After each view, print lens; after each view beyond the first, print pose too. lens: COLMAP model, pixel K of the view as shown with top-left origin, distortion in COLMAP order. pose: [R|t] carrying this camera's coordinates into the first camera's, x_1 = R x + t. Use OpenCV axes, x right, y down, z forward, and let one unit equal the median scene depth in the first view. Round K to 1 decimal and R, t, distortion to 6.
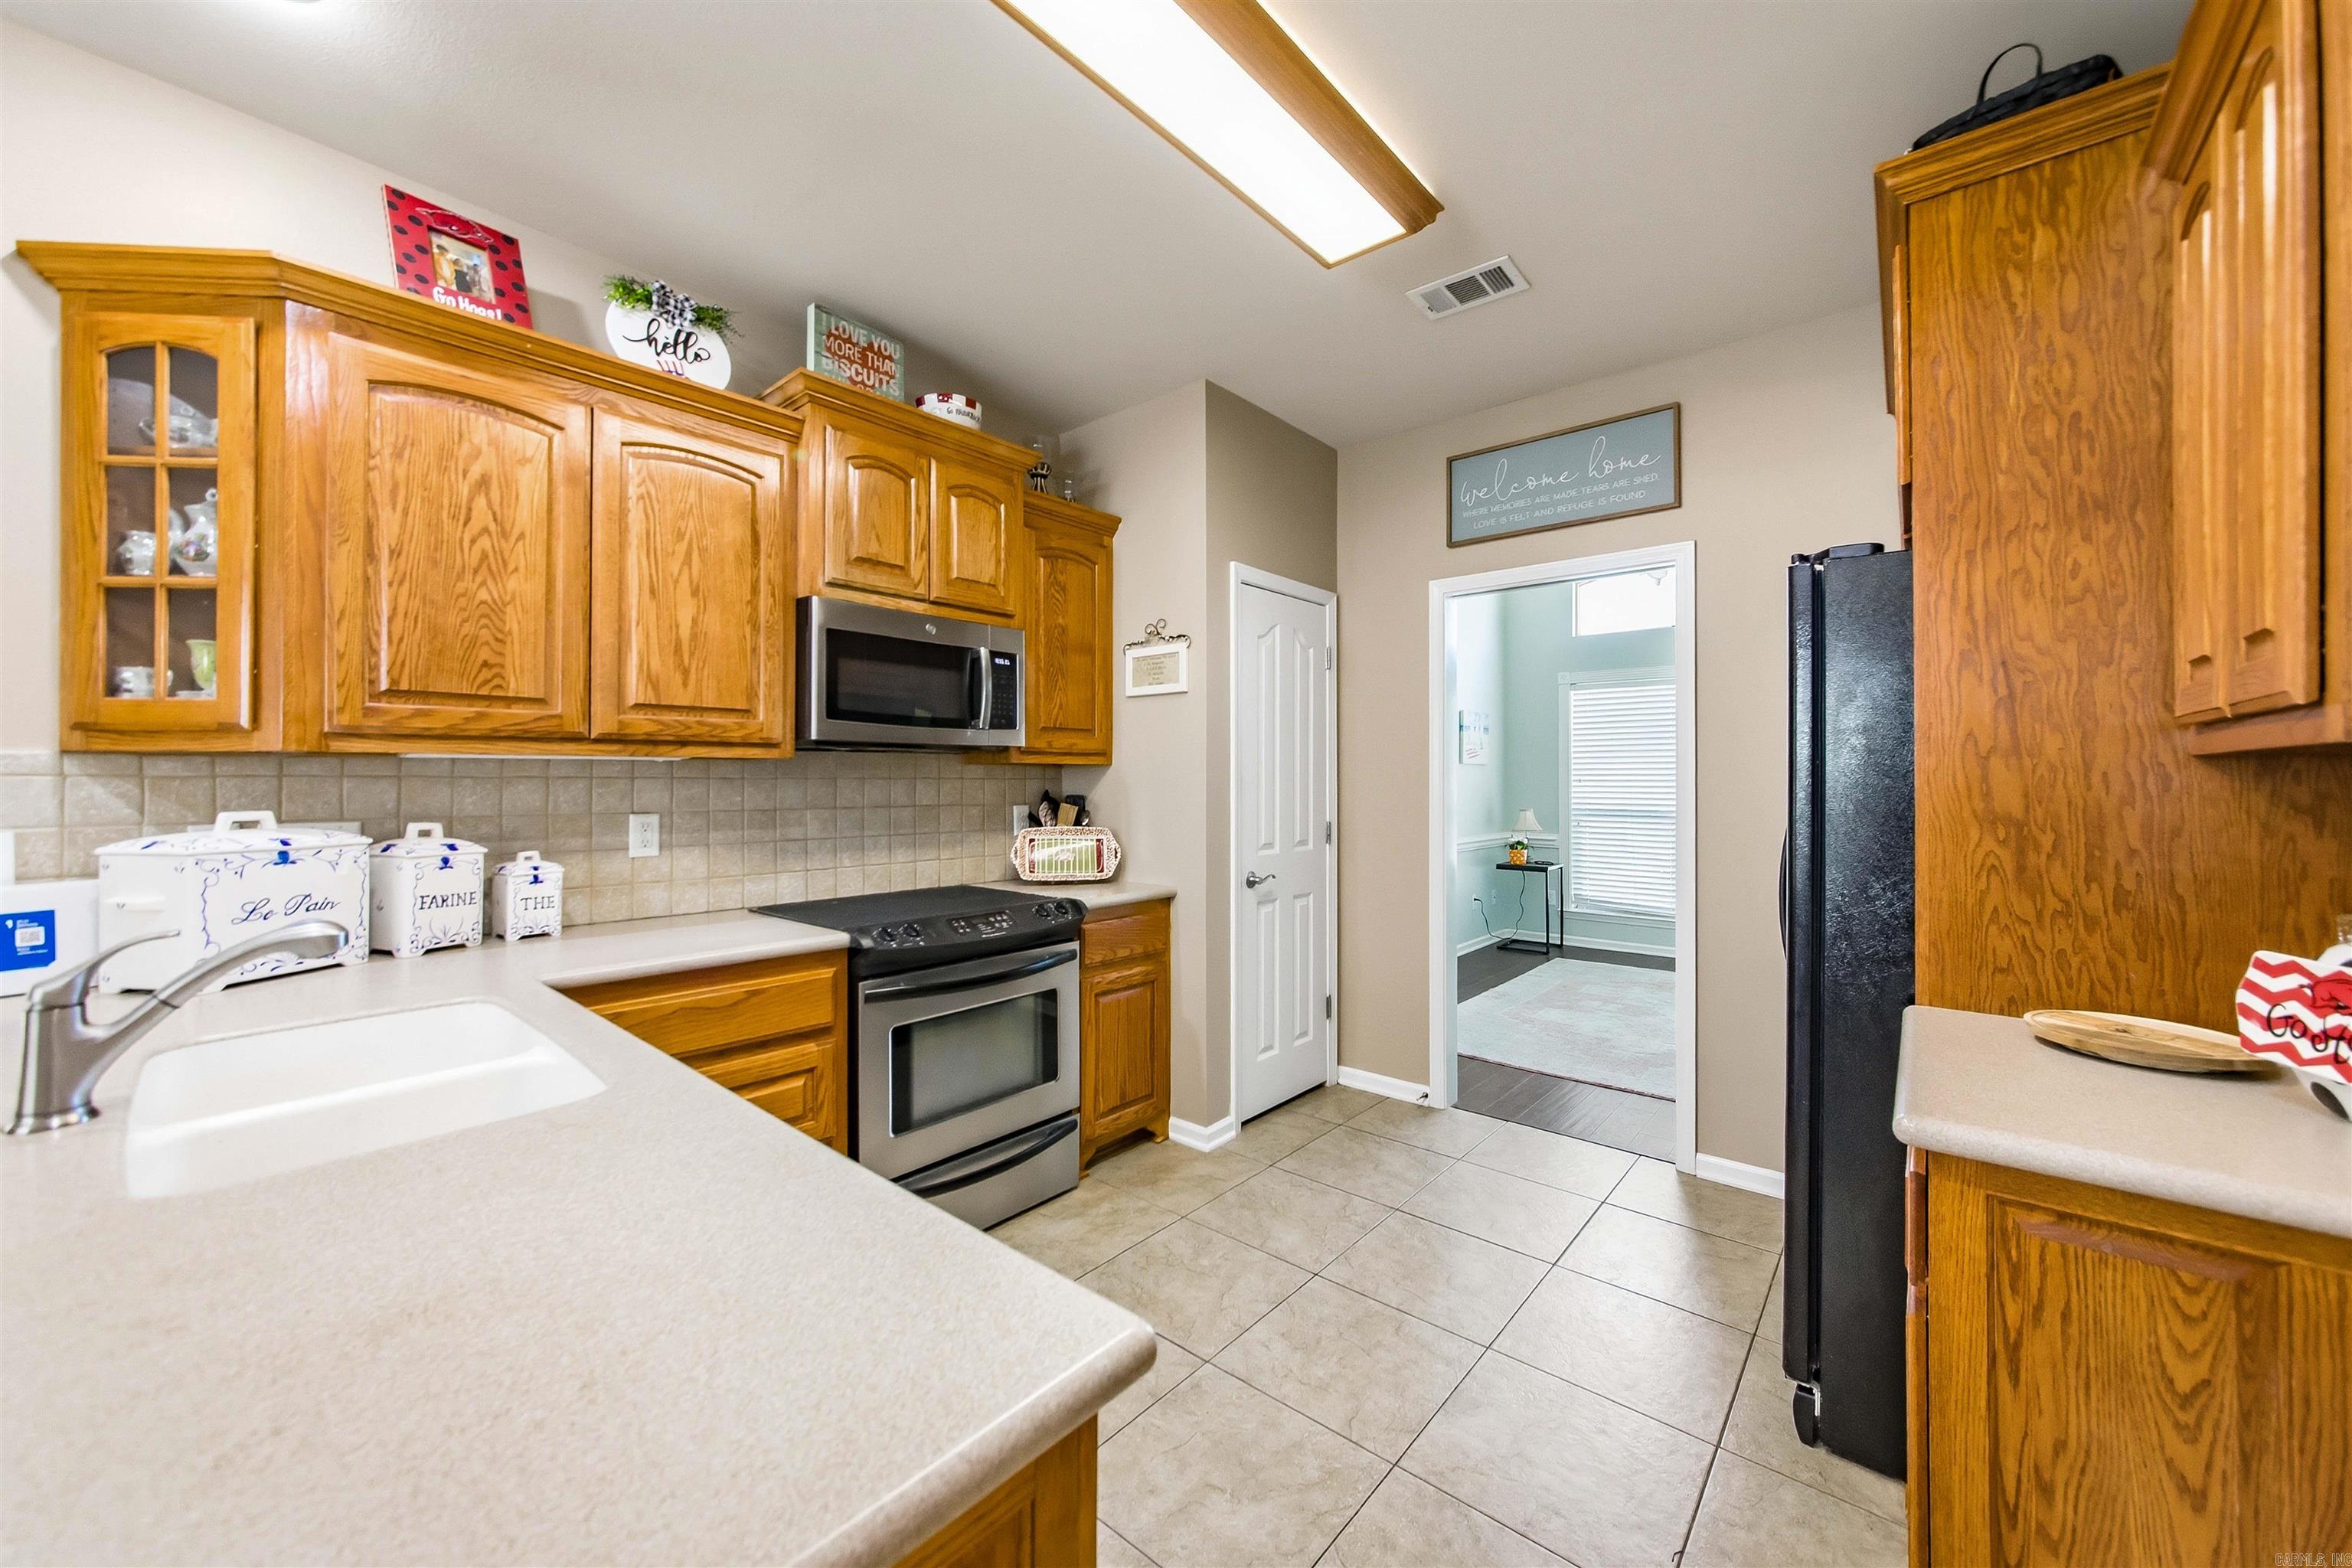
lens RADIAL K [[887.6, 0, 1173.5], [0, 887.6, 769.9], [0, 0, 1]] dist [-0.011085, 0.003513]
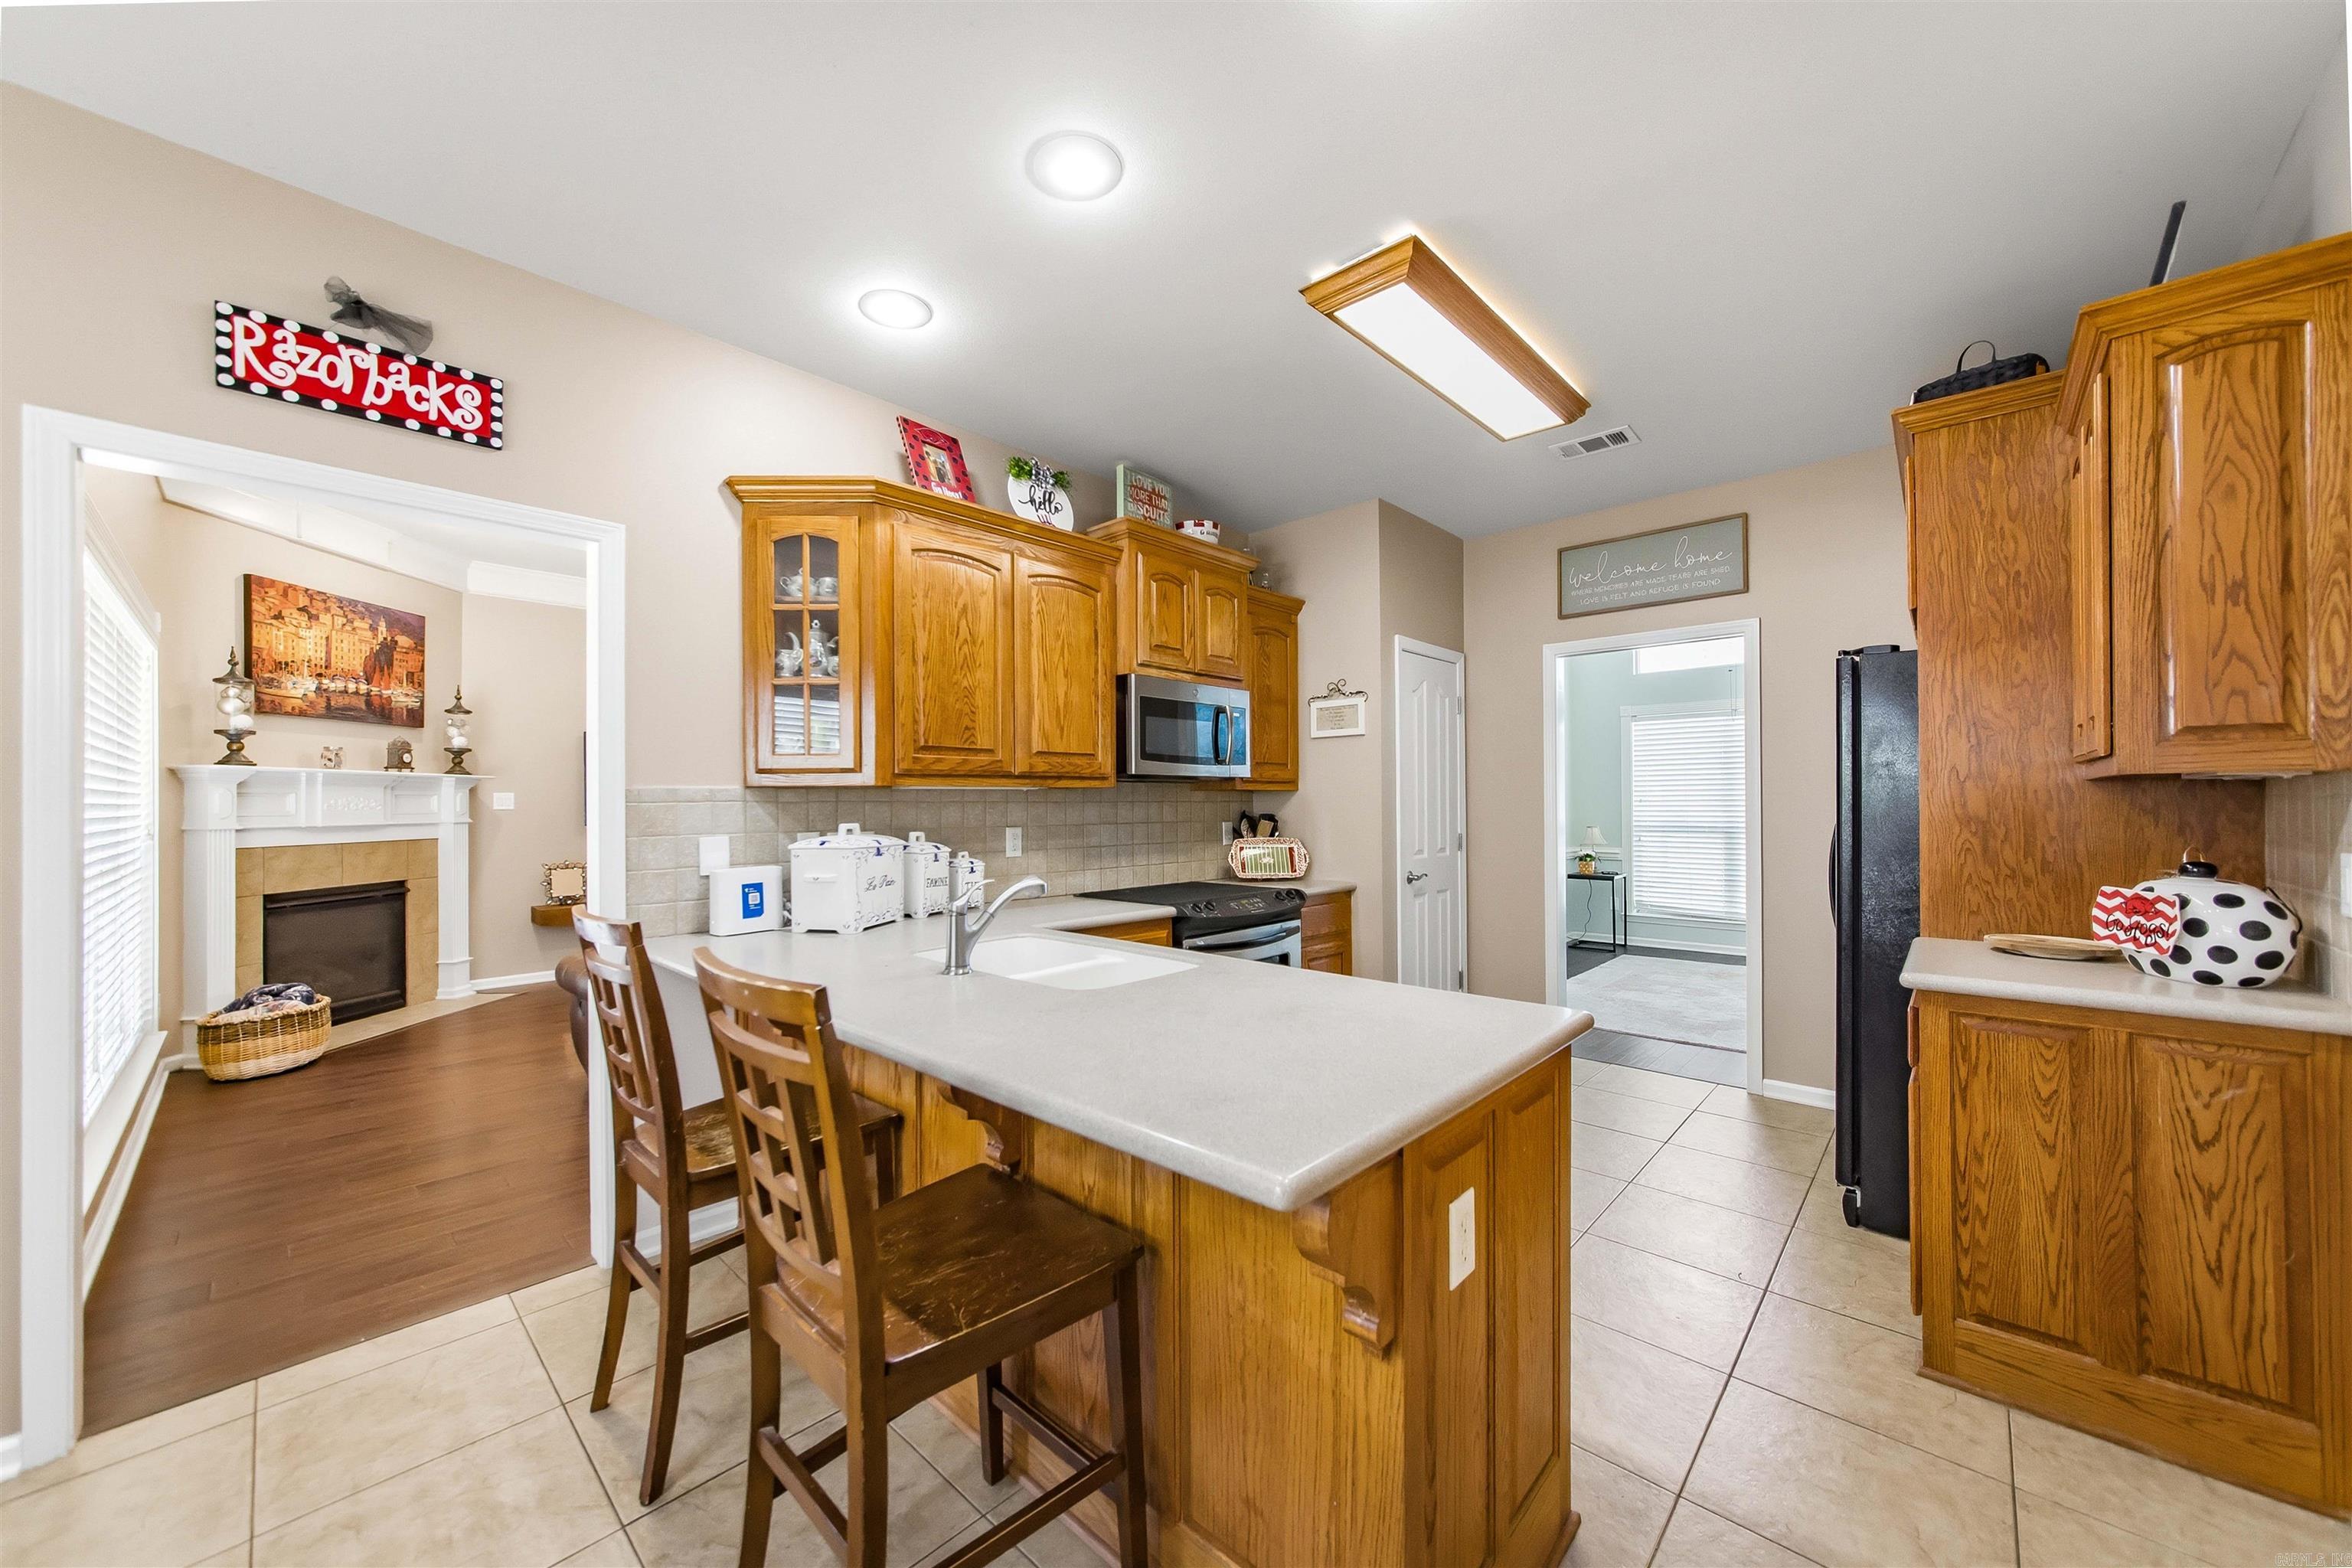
lens RADIAL K [[867.8, 0, 1171.8], [0, 867.8, 797.5], [0, 0, 1]] dist [-0.006680, -0.000144]
pose [[0.999236, -0.007300, -0.038383, -0.358185], [0.007418, 0.999968, 0.002942, -0.000228], [0.038360, -0.003224, 0.999259, -0.486285]]
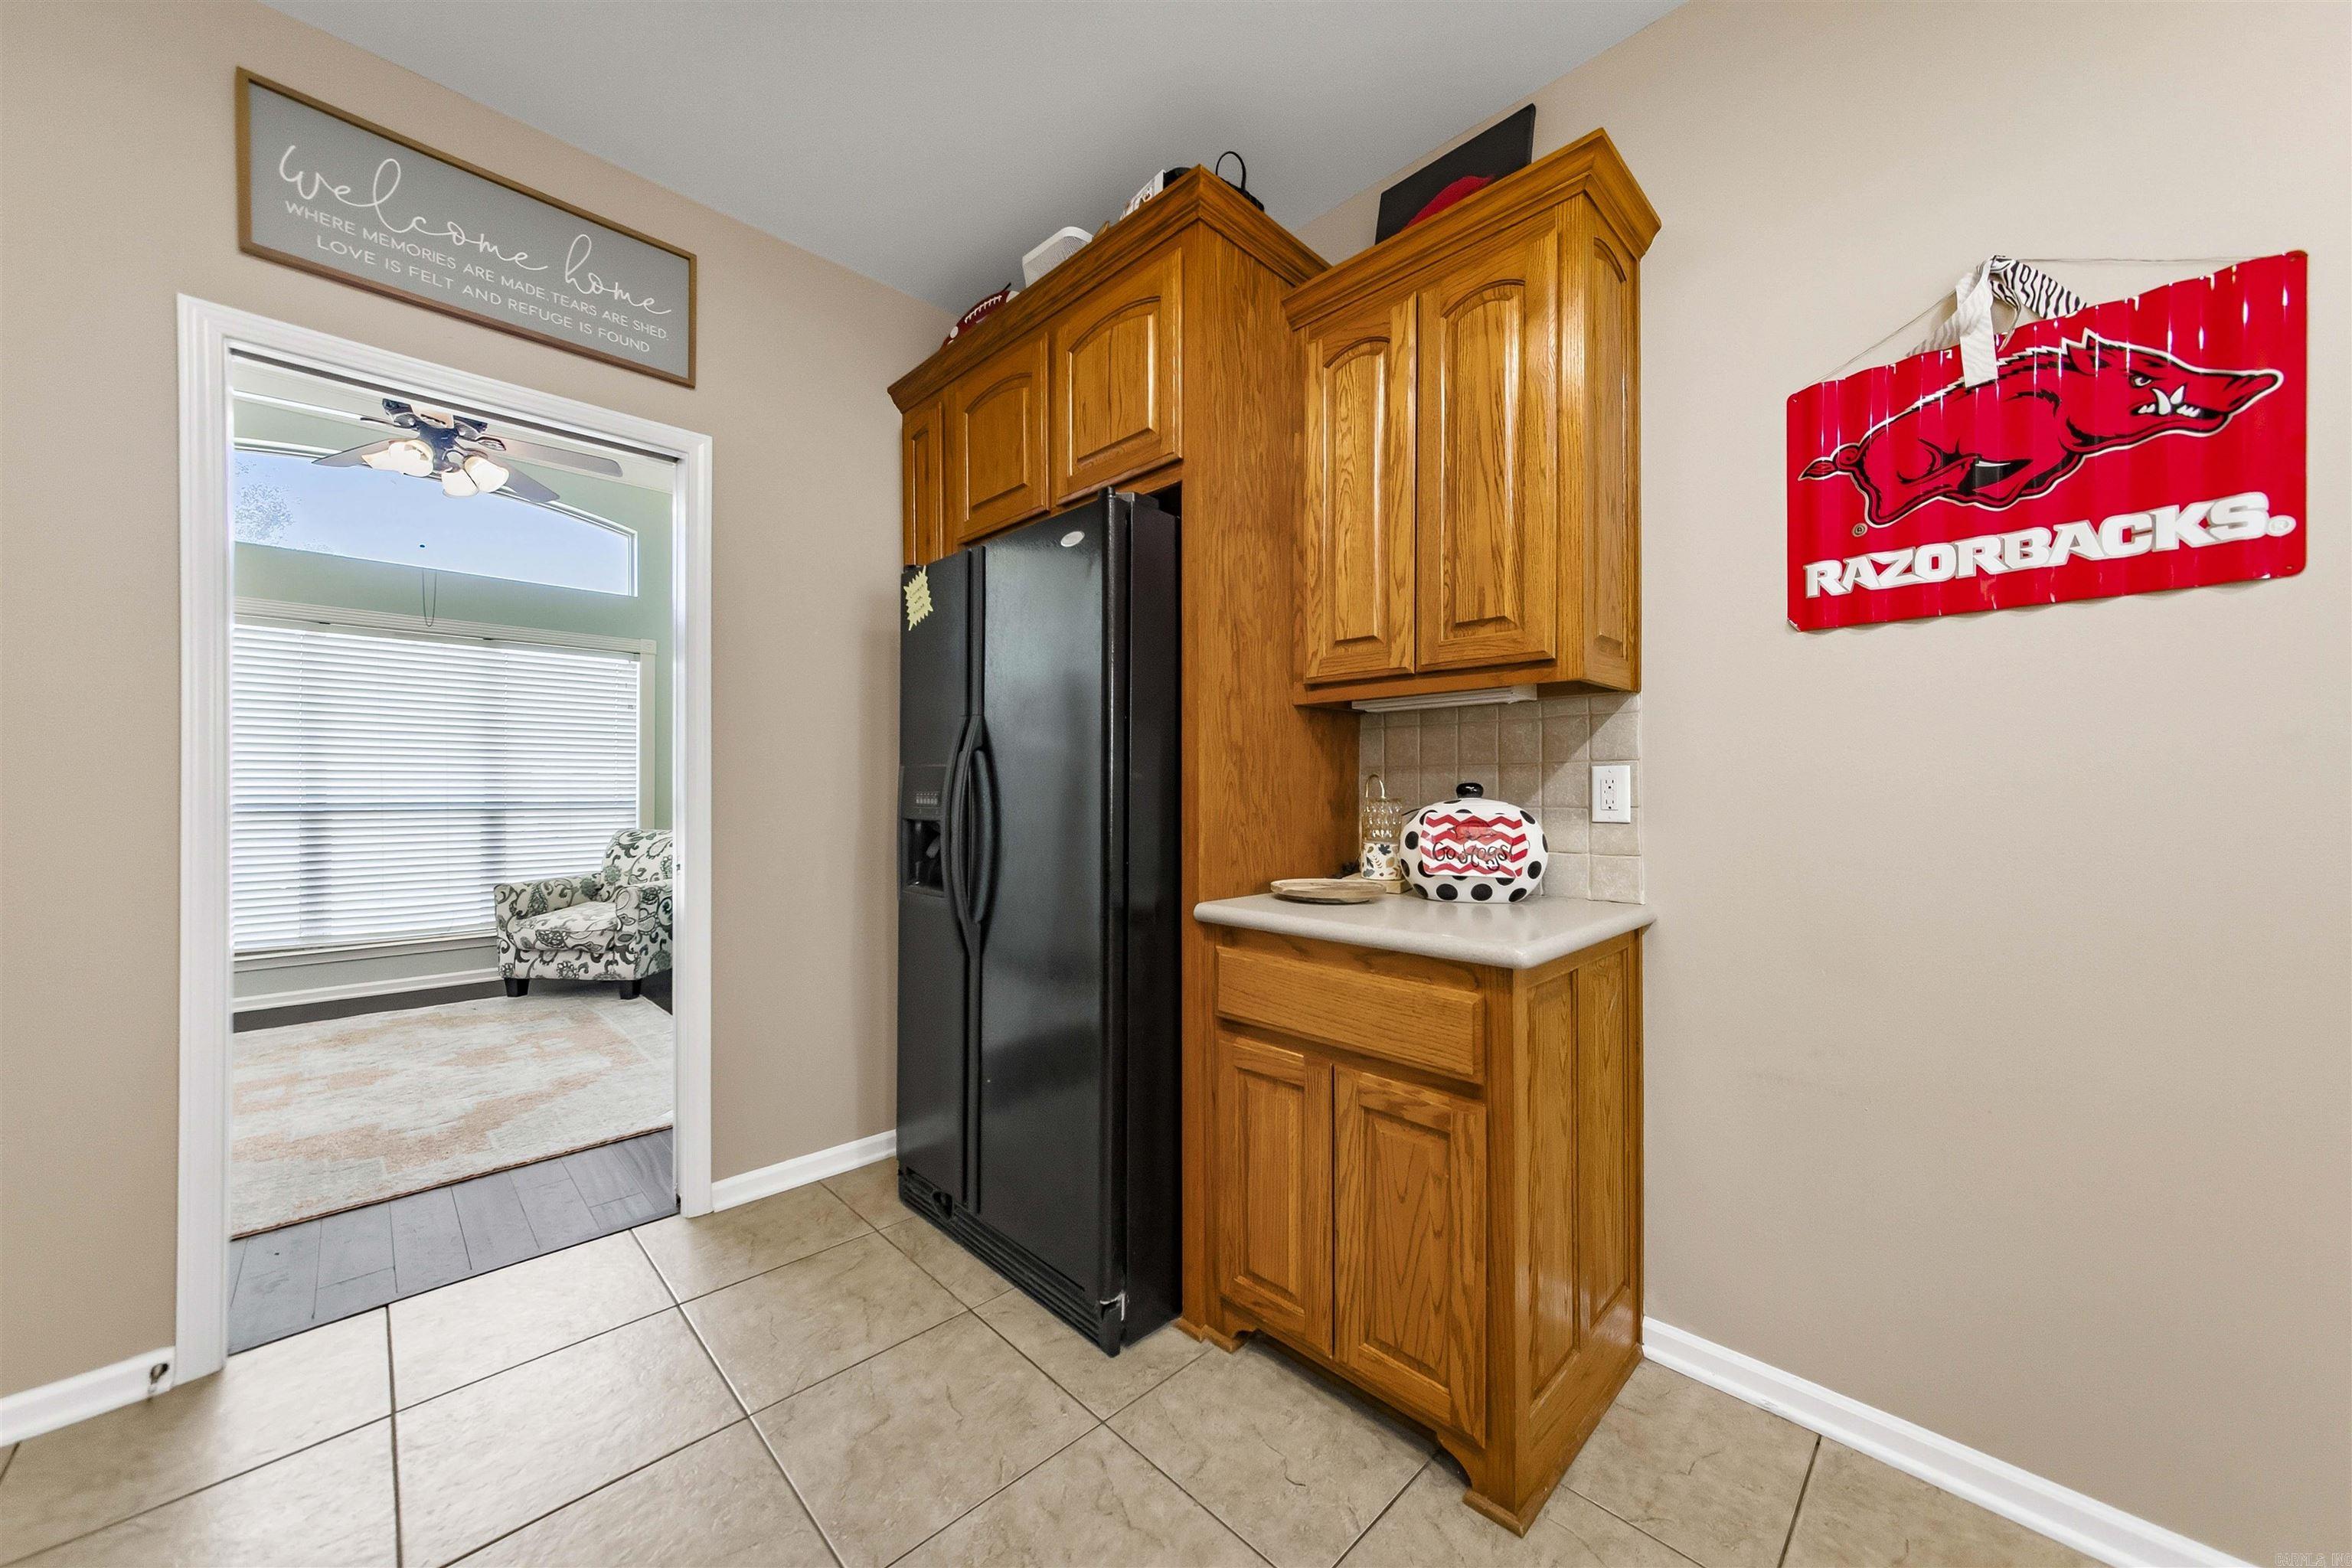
lens RADIAL K [[832.1, 0, 1173.5], [0, 832.1, 787.1], [0, 0, 1]] dist [-0.000470, -0.000051]
pose [[0.077117, -0.002079, 0.997020, -0.214138], [-0.007202, 0.999971, 0.002642, 0.085982], [-0.996996, -0.007384, 0.077100, 0.753695]]
